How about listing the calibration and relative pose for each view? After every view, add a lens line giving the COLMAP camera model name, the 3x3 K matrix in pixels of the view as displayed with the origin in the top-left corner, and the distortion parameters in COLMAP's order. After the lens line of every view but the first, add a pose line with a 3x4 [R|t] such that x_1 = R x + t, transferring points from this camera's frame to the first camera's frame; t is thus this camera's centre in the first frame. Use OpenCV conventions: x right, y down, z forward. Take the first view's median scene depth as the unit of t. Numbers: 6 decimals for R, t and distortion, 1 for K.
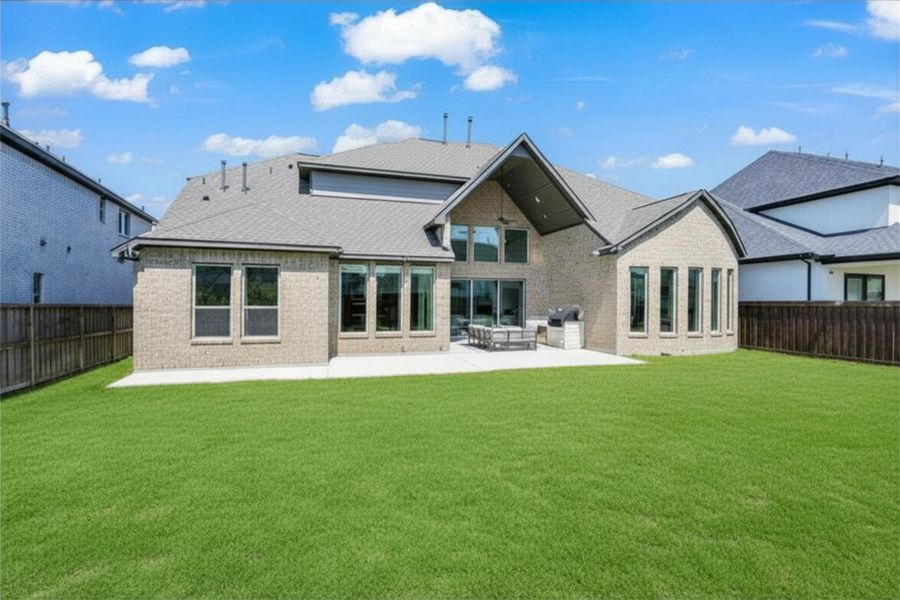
lens RADIAL K [[447.1, 0, 450.0], [0, 447.1, 300.0], [0, 0, 1]] dist [0.000018, 0.000103]
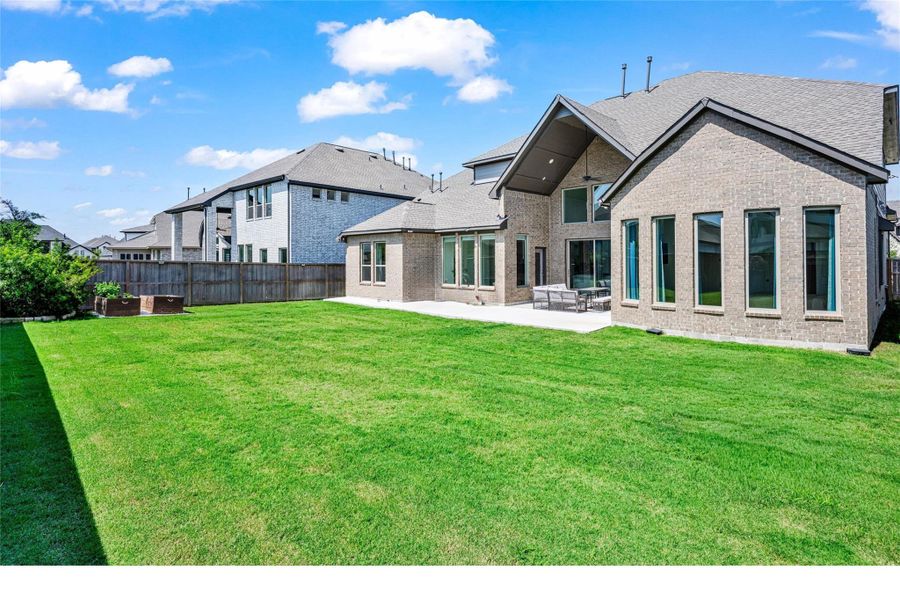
lens RADIAL K [[451.7, 0, 452.7], [0, 451.7, 257.0], [0, 0, 1]] dist [-0.001732, -0.000246]
pose [[0.463198, -0.010531, -0.886192, 1.000949], [0.006823, 0.999942, -0.008316, -0.000861], [0.886228, -0.002195, 0.463243, 0.335190]]
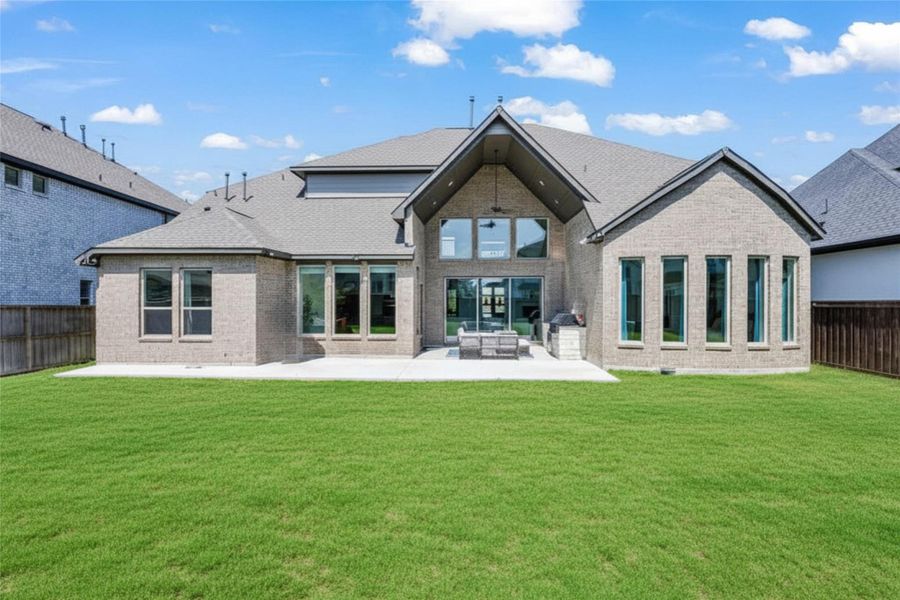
lens RADIAL K [[465.1, 0, 450.0], [0, 465.1, 300.0], [0, 0, 1]] dist [-0.000270, 0.000216]
pose [[0.940427, -0.004244, -0.339970, 0.399994], [0.003213, 0.999988, -0.003597, 0.002328], [0.339981, 0.002291, 0.940430, 0.131453]]
